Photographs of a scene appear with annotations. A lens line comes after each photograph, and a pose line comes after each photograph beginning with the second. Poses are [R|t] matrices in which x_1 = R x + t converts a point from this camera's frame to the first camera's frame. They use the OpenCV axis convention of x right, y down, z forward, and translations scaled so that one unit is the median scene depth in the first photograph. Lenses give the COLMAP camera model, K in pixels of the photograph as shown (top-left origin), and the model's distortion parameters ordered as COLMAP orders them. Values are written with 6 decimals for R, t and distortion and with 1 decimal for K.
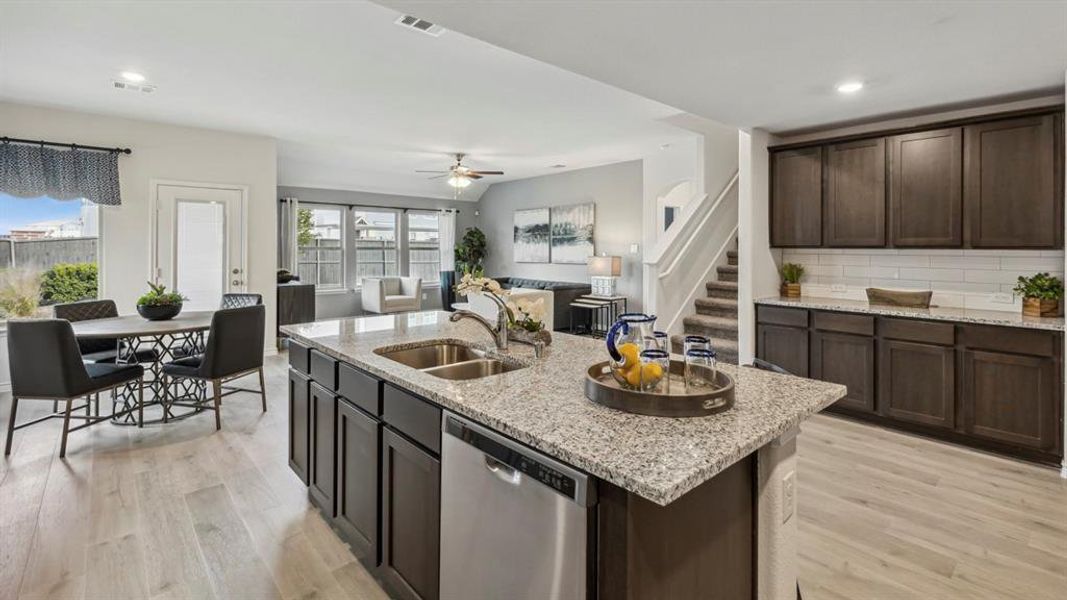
lens RADIAL K [[488.4, 0, 534.6], [0, 488.4, 247.8], [0, 0, 1]] dist [0.006292, 0.000165]
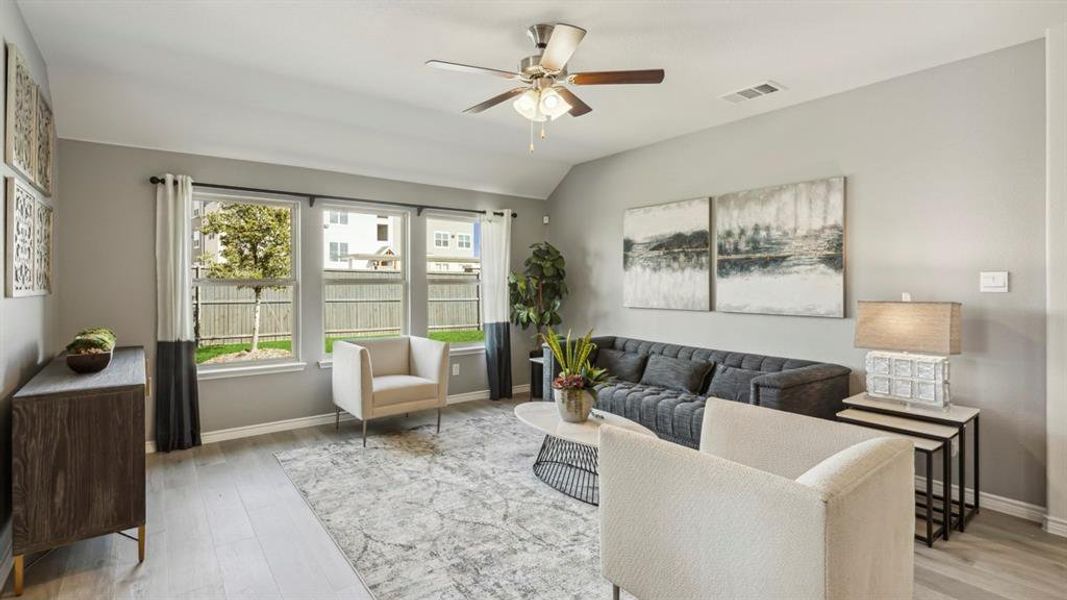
lens RADIAL K [[503.4, 0, 534.3], [0, 503.4, 281.0], [0, 0, 1]] dist [0.001093, 0.000068]
pose [[0.997375, -0.001591, -0.072388, -0.105289], [0.001677, 0.999998, 0.001130, 0.000115], [0.072386, -0.001249, 0.997376, 0.484125]]
